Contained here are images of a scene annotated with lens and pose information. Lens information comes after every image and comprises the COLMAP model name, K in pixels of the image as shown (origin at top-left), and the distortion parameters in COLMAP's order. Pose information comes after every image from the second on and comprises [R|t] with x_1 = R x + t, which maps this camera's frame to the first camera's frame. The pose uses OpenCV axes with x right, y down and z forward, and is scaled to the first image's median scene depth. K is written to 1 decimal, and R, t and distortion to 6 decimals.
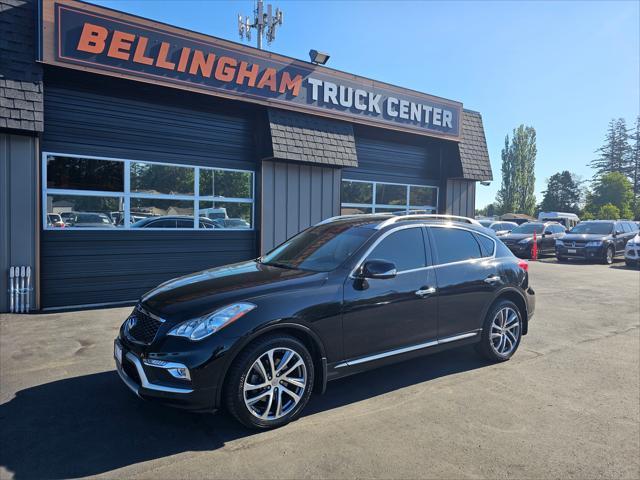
lens RADIAL K [[431.3, 0, 320.6], [0, 431.3, 237.4], [0, 0, 1]] dist [0.041115, -0.035818]
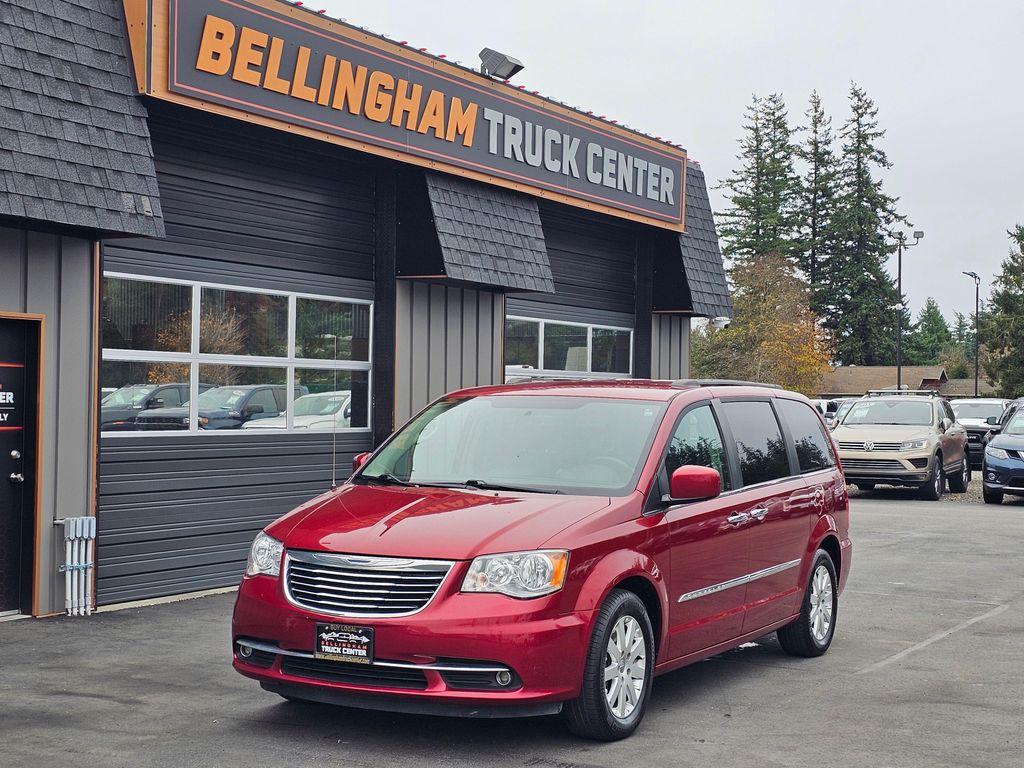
lens RADIAL K [[1592.8, 0, 515.0], [0, 1592.8, 389.4], [0, 0, 1]] dist [0.053990, 0.000000]
pose [[0.899015, 0.000199, 0.437917, -0.732840], [0.017210, 0.999211, -0.035784, 0.000770], [-0.437579, 0.039707, 0.898303, -0.543339]]
